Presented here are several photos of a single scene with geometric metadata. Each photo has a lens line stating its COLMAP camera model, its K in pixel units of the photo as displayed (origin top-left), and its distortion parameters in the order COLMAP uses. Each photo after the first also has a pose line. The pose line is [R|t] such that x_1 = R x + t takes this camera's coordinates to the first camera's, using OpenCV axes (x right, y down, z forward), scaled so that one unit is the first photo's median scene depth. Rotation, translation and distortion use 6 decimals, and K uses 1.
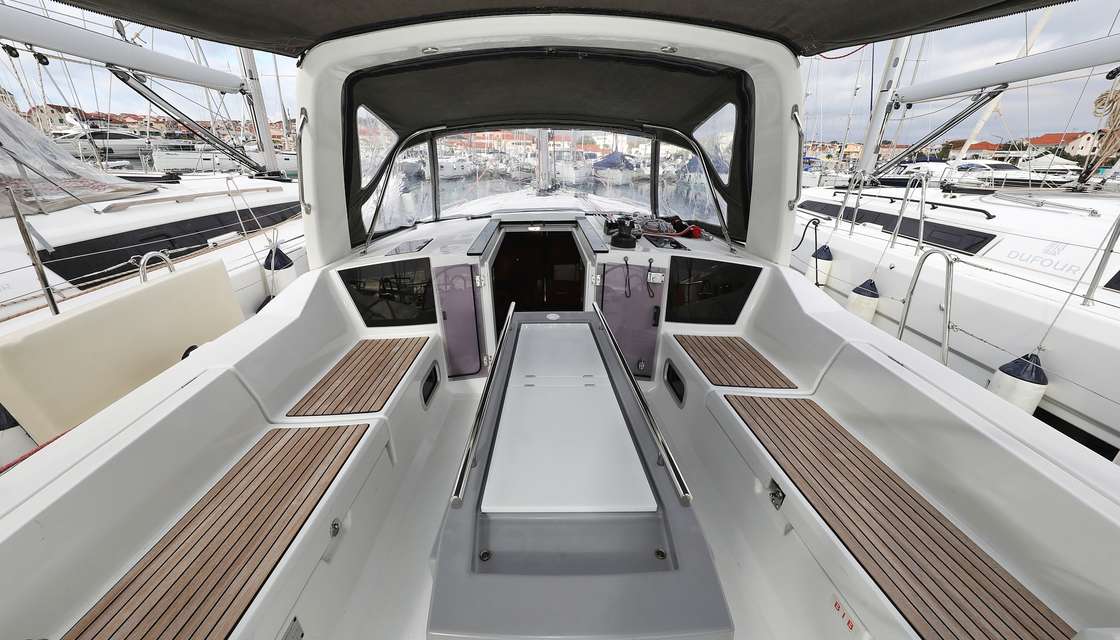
lens RADIAL K [[407.1, 0, 538.8], [0, 407.1, 300.9], [0, 0, 1]] dist [0.000951, -0.000088]
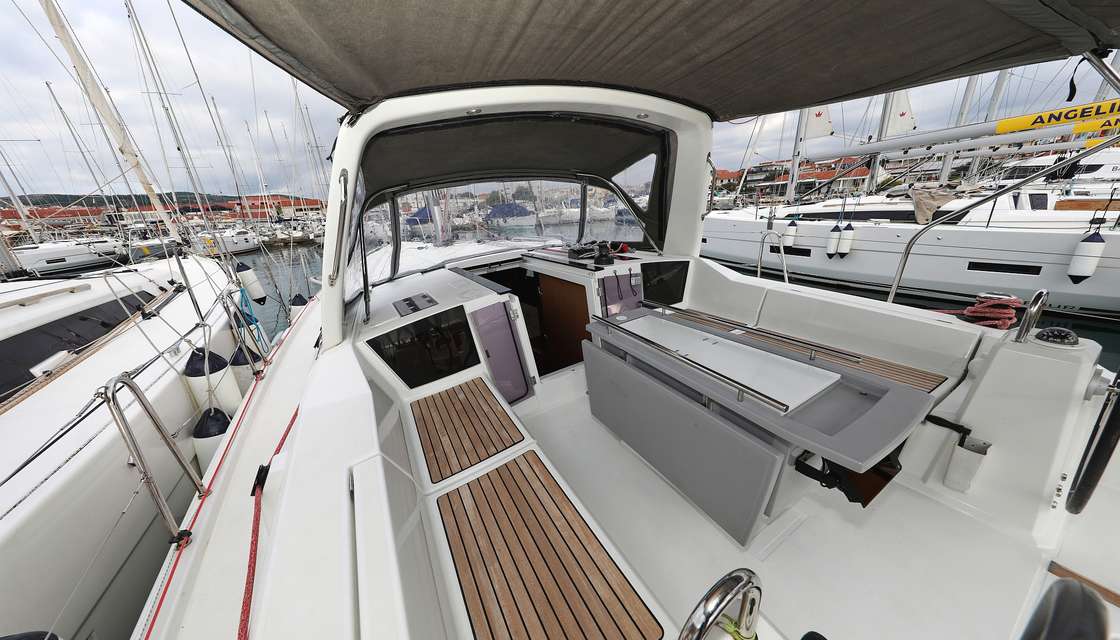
lens RADIAL K [[357.2, 0, 565.0], [0, 357.2, 324.6], [0, 0, 1]] dist [0.006176, -0.000023]
pose [[0.850649, -0.245233, 0.465035, -0.478891], [0.257851, 0.965458, 0.037462, -0.021450], [-0.458158, 0.088043, 0.884500, 0.060002]]
